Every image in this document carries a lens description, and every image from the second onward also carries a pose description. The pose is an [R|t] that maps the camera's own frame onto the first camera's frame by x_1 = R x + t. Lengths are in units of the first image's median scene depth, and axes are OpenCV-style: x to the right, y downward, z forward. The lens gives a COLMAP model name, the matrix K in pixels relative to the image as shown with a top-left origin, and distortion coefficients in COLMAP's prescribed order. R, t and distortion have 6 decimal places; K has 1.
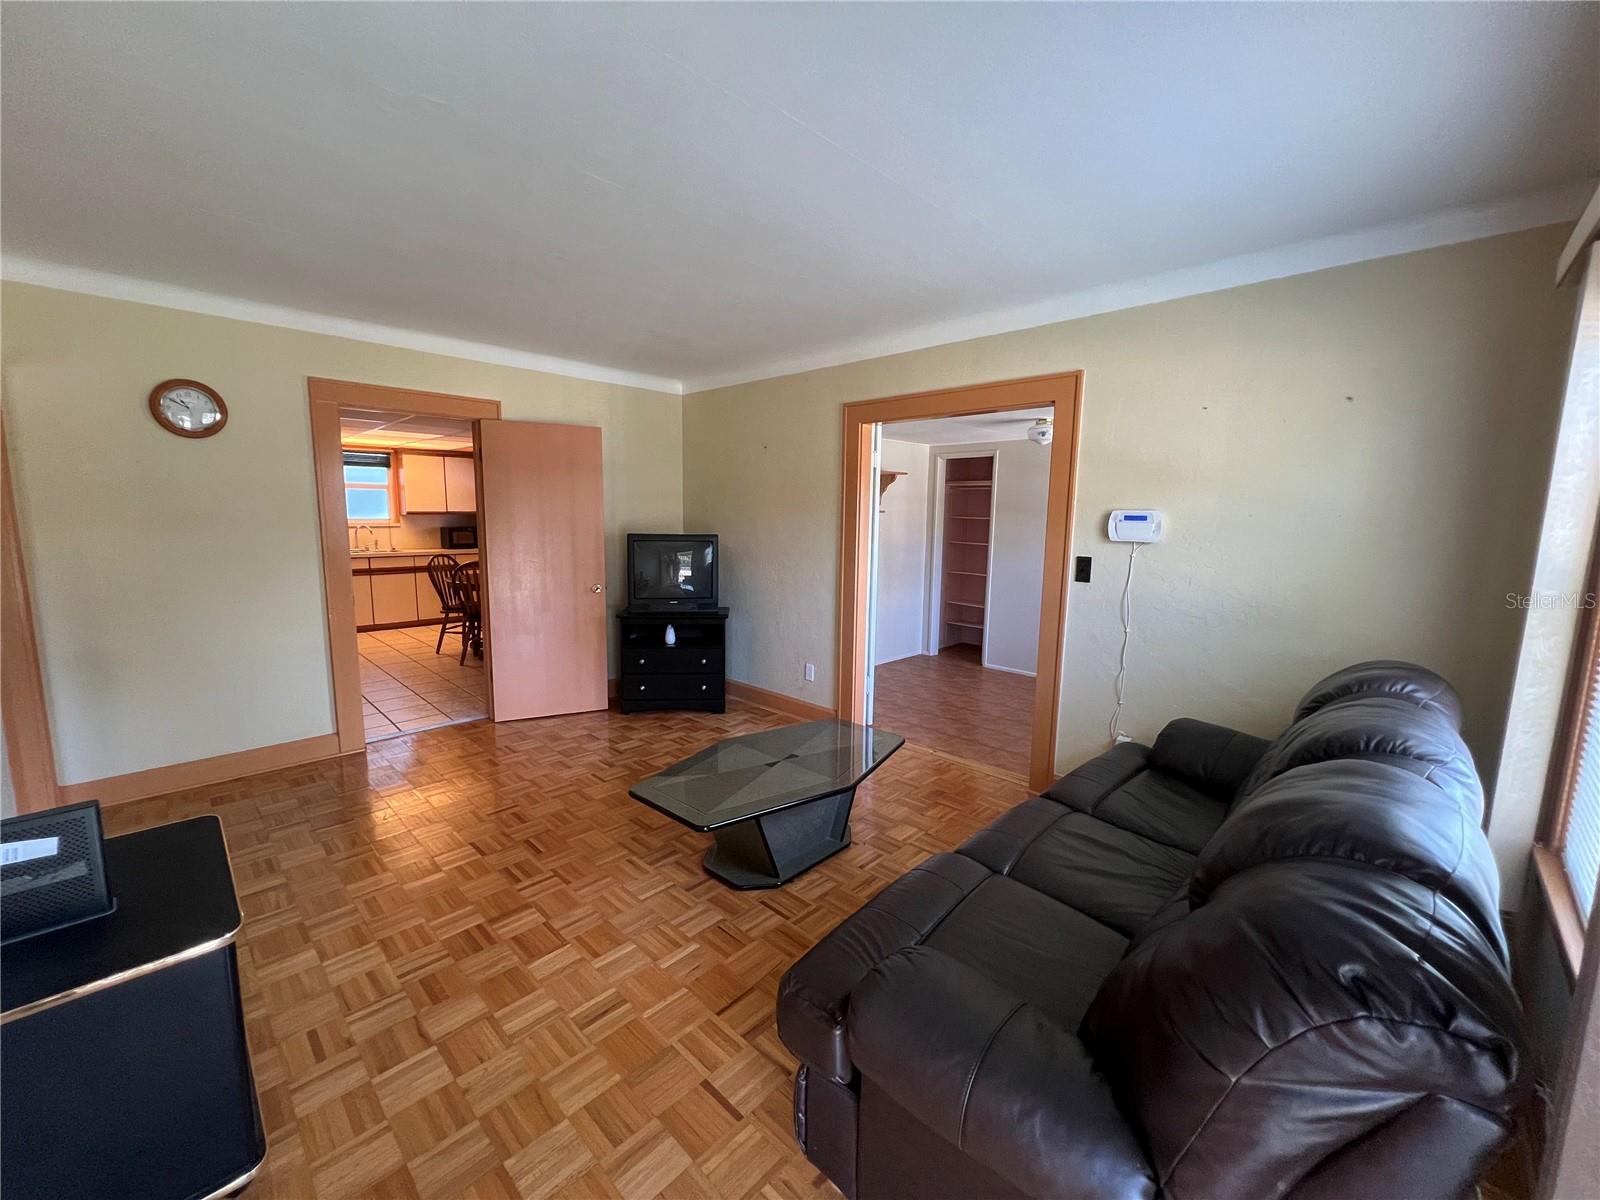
lens RADIAL K [[643.4, 0, 784.5], [0, 643.4, 601.6], [0, 0, 1]] dist [-0.006364, 0.001478]
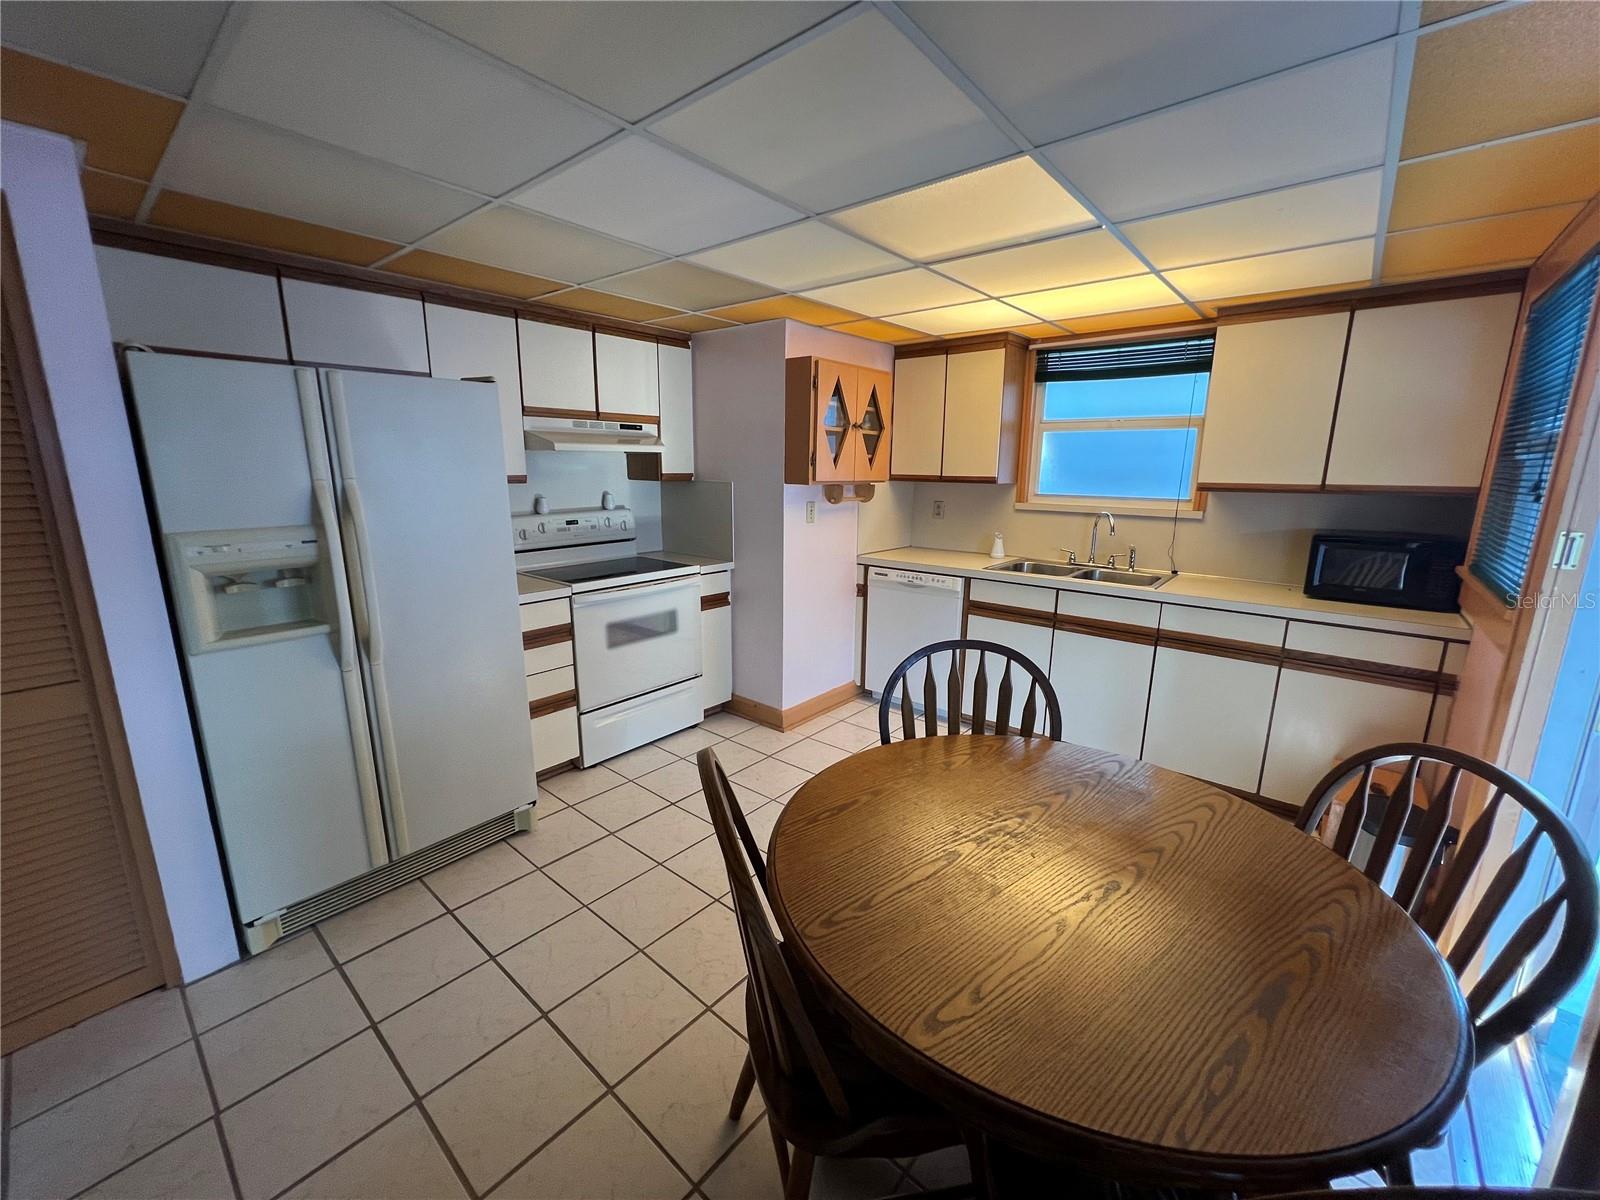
lens RADIAL K [[643.4, 0, 797.1], [0, 643.4, 605.0], [0, 0, 1]] dist [-0.006364, 0.001478]
pose [[0.083742, 0.194724, -0.977277, -0.217578], [-0.155863, 0.971210, 0.180159, -0.098637], [0.984223, 0.137234, 0.111681, 0.716032]]
